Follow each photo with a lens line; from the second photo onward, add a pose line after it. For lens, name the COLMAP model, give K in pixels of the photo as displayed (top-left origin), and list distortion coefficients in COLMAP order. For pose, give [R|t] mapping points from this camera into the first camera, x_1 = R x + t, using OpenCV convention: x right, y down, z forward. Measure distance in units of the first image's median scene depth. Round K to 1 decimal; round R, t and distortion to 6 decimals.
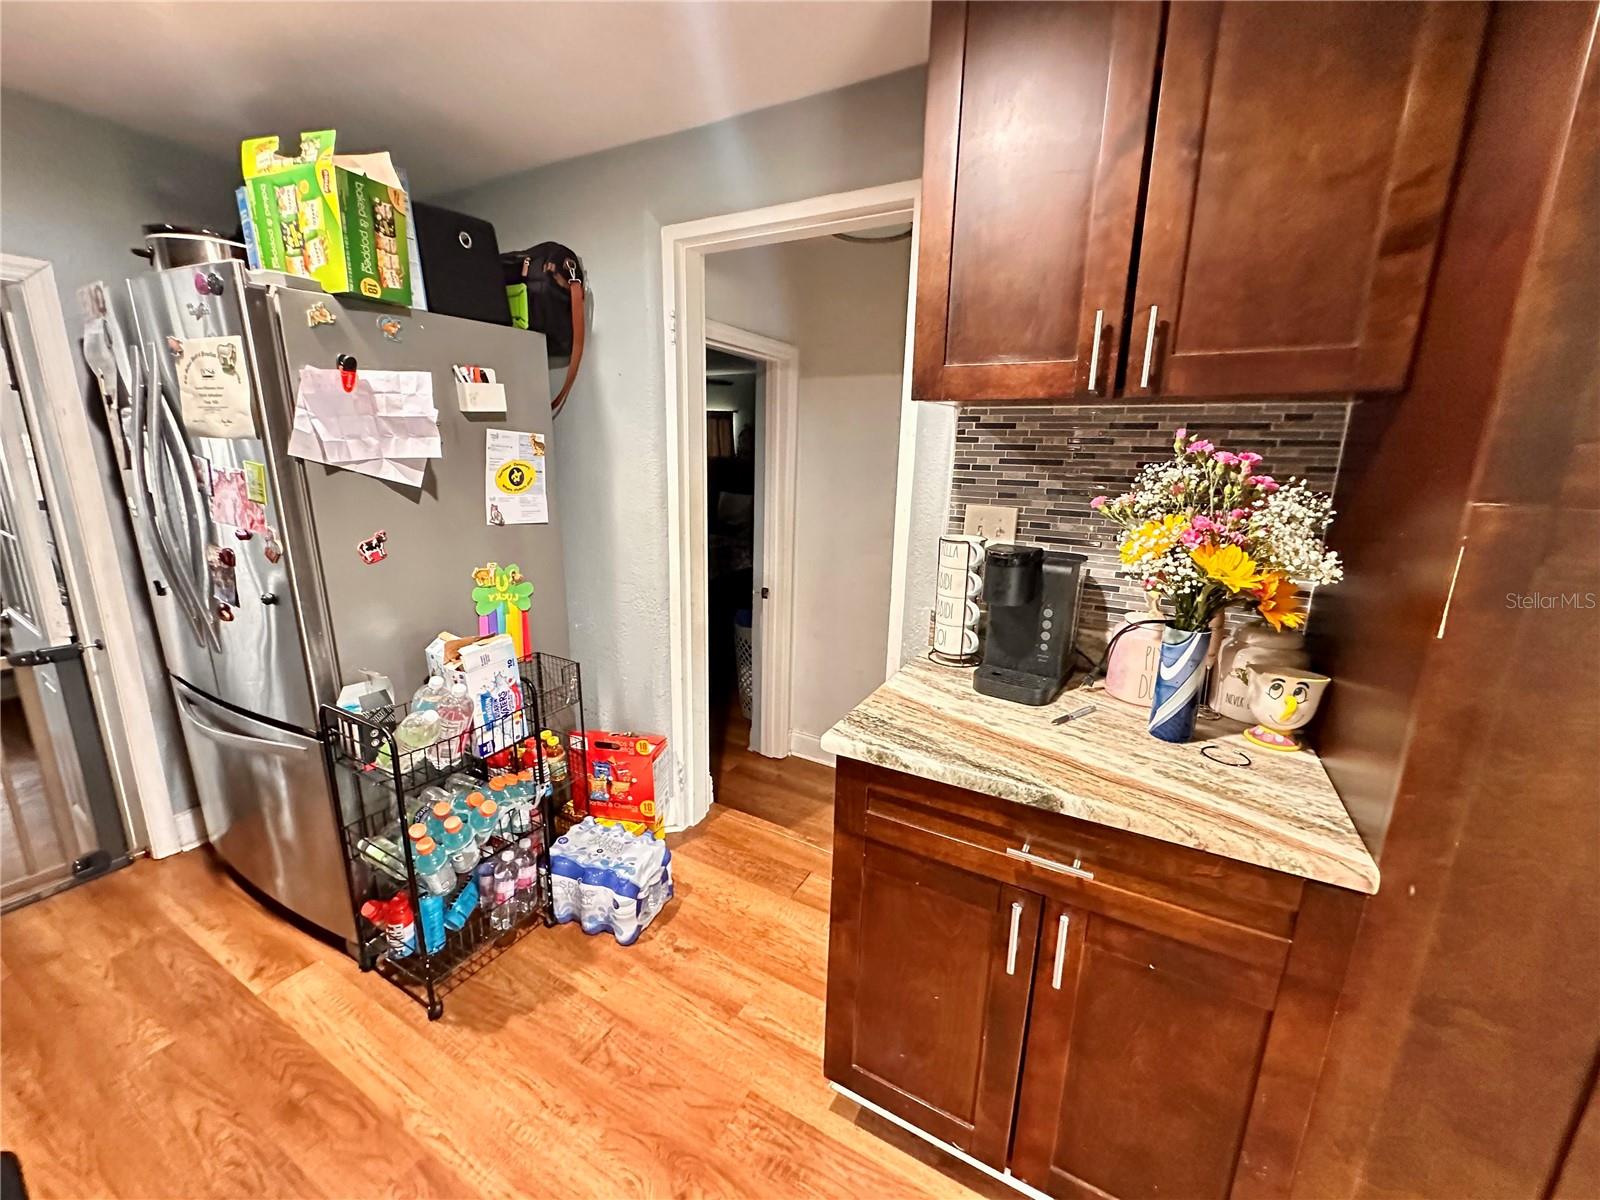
lens RADIAL K [[639.6, 0, 803.9], [0, 639.6, 597.3], [0, 0, 1]] dist [-0.002783, 0.000654]
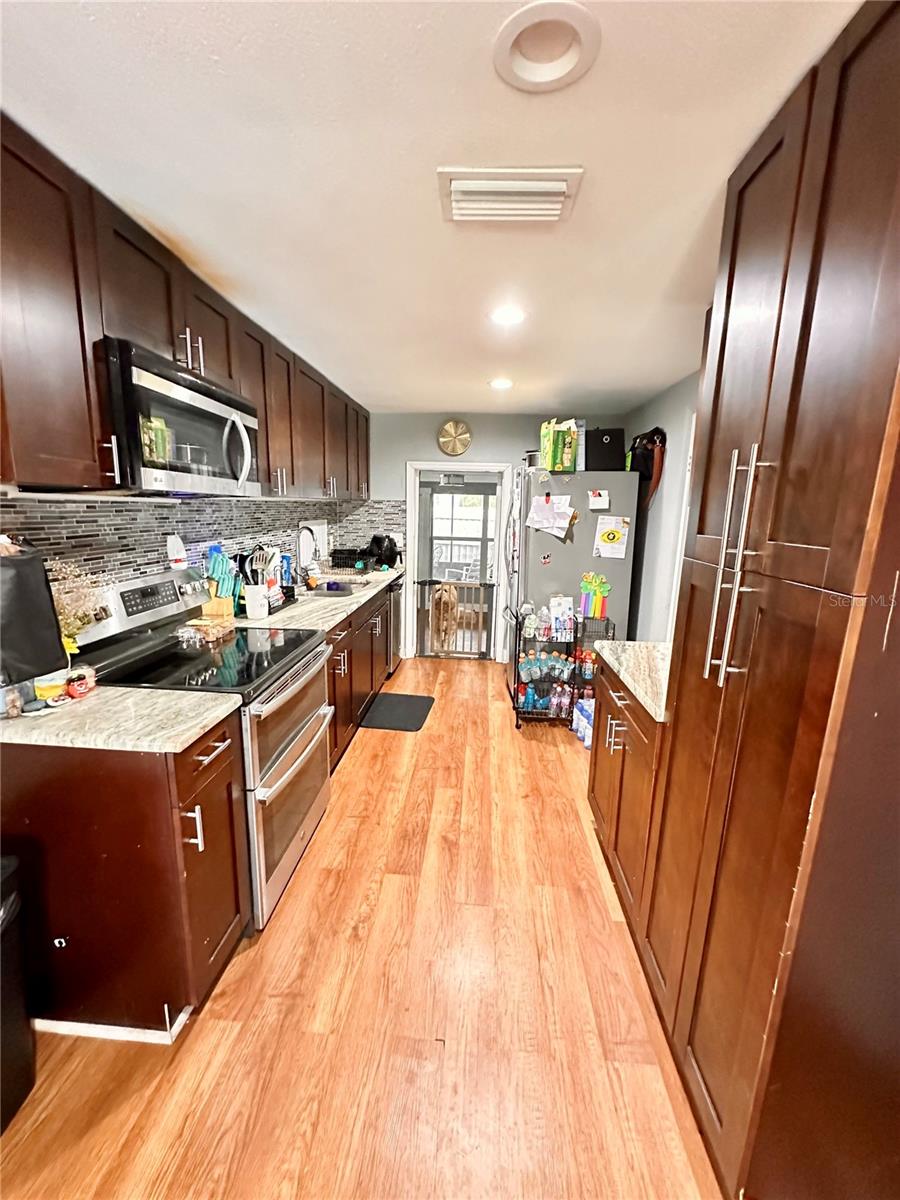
lens RADIAL K [[479.7, 0, 452.3], [0, 479.7, 601.0], [0, 0, 1]] dist [-0.002783, 0.000654]
pose [[0.429273, 0.164505, -0.888067, 0.983194], [-0.218104, 0.973053, 0.074821, 0.032199], [0.876445, 0.161572, 0.453584, -0.252346]]
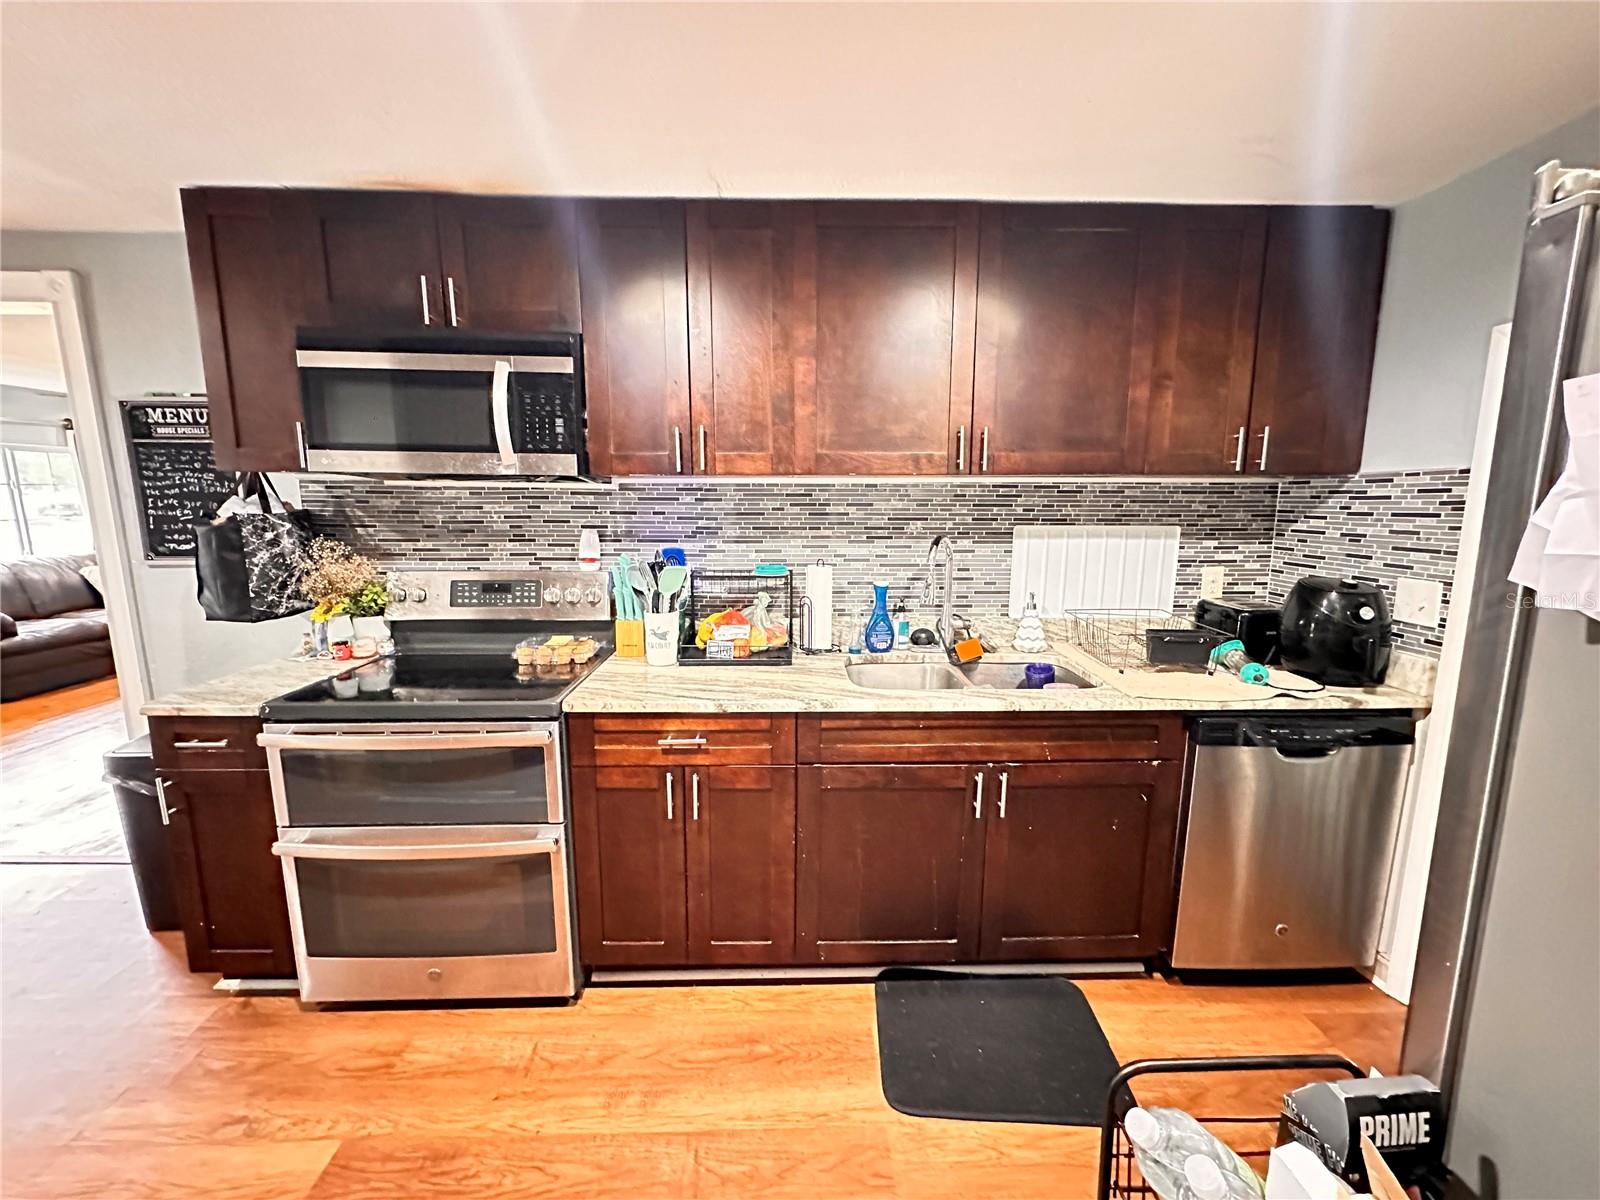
lens RADIAL K [[639.6, 0, 800.0], [0, 639.6, 598.2], [0, 0, 1]] dist [-0.002783, 0.000654]
pose [[-0.858805, 0.057252, -0.509093, -0.133220], [-0.137153, 0.931767, 0.336154, -0.250065], [0.493601, 0.358515, -0.792354, 0.949352]]
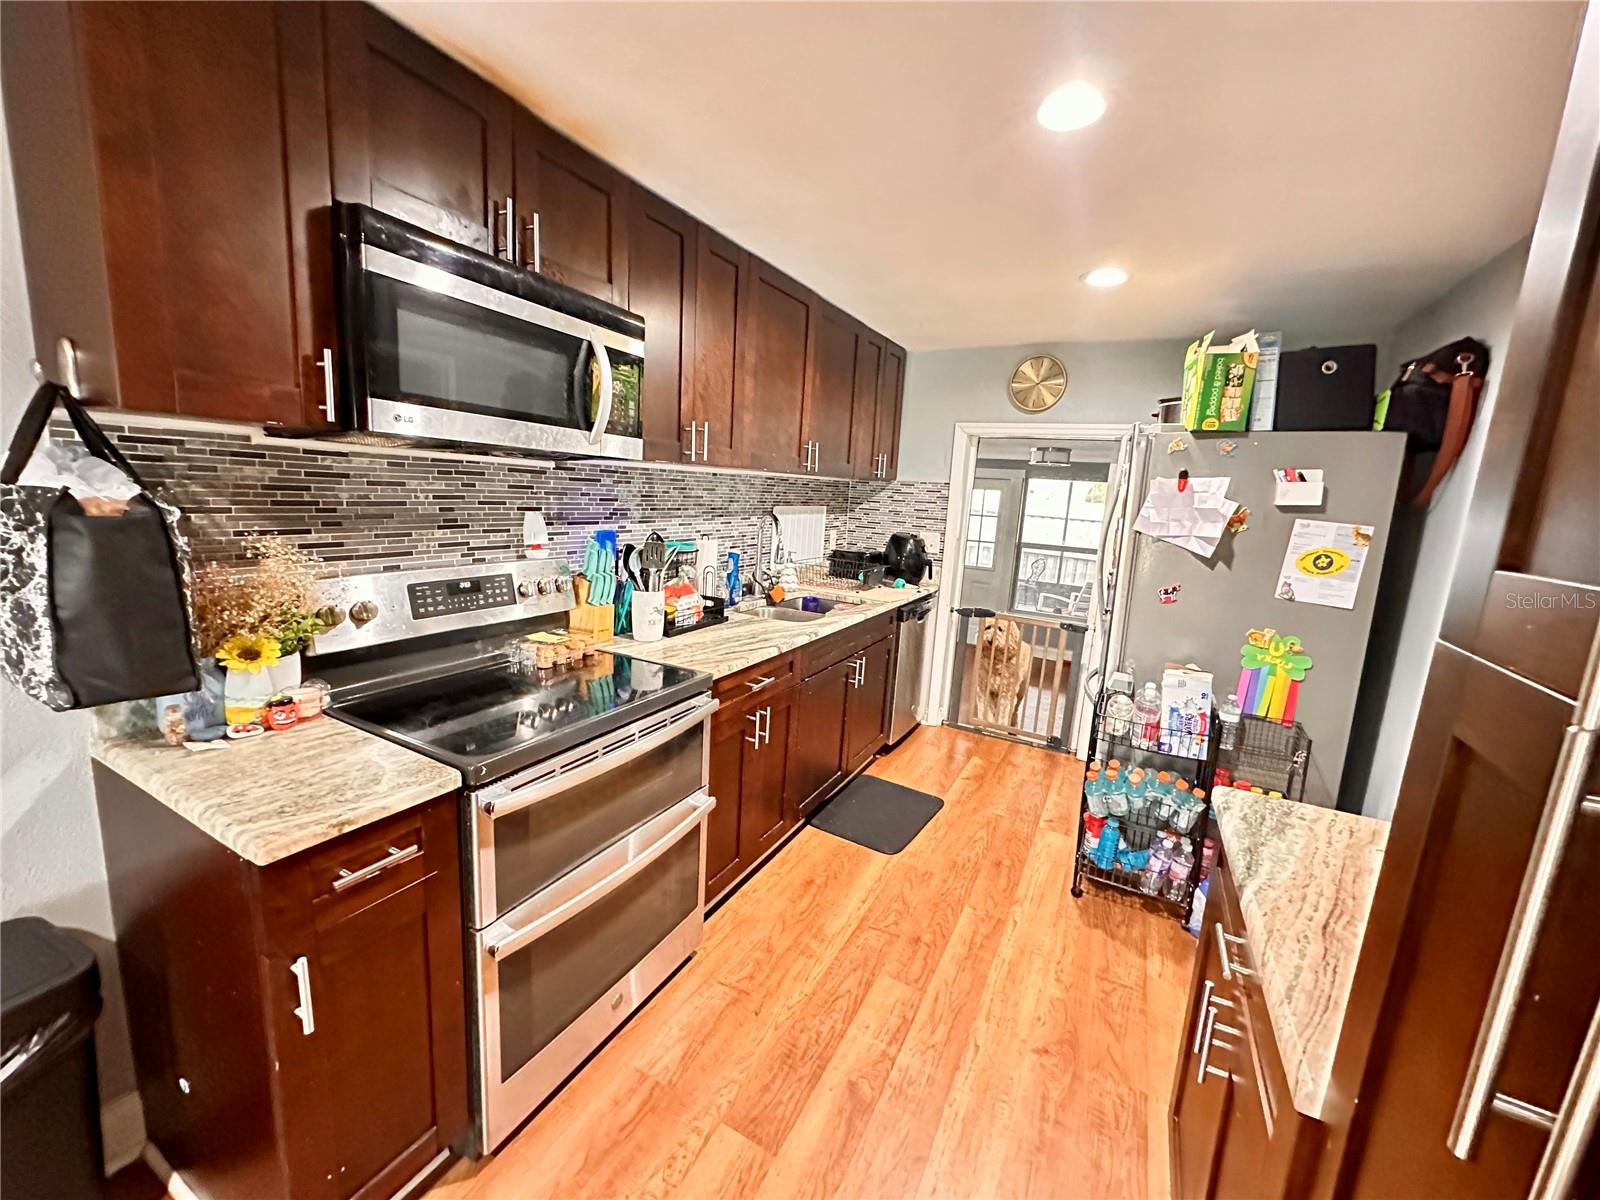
lens RADIAL K [[639.6, 0, 801.0], [0, 639.6, 598.4], [0, 0, 1]] dist [-0.002783, 0.000654]
pose [[0.019669, 0.154090, -0.987861, 0.745421], [-0.281387, 0.948967, 0.142420, -0.036456], [0.959393, 0.275170, 0.062024, 0.089355]]
